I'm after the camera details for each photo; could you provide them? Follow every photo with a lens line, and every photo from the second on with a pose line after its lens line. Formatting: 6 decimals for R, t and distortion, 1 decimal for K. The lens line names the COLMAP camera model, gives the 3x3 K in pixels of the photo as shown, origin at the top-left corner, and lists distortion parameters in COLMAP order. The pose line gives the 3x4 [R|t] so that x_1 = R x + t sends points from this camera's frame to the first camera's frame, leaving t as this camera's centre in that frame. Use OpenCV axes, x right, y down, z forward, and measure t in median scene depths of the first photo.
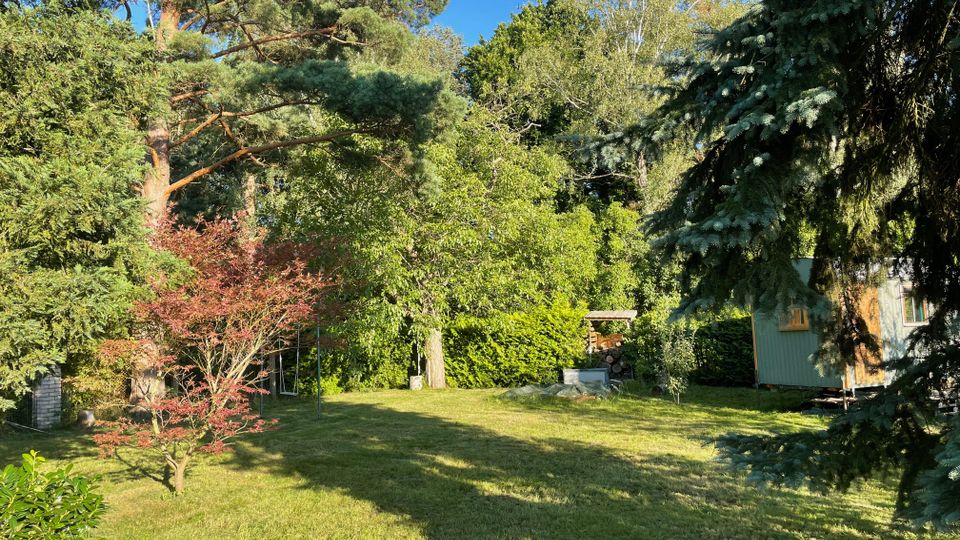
lens RADIAL K [[737.2, 0, 474.4], [0, 737.2, 266.6], [0, 0, 1]] dist [-0.028708, 0.020834]
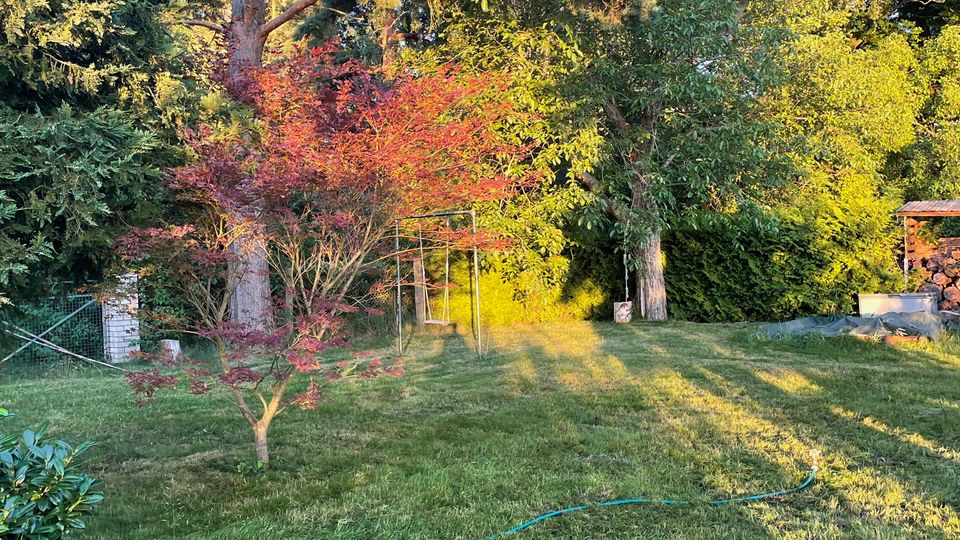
lens RADIAL K [[737.2, 0, 485.4], [0, 737.2, 268.3], [0, 0, 1]] dist [-0.028708, 0.020834]
pose [[0.961662, 0.005393, -0.274183, -0.015035], [0.017230, 0.996643, 0.080036, 0.061516], [0.273695, -0.081692, 0.958341, 0.318383]]
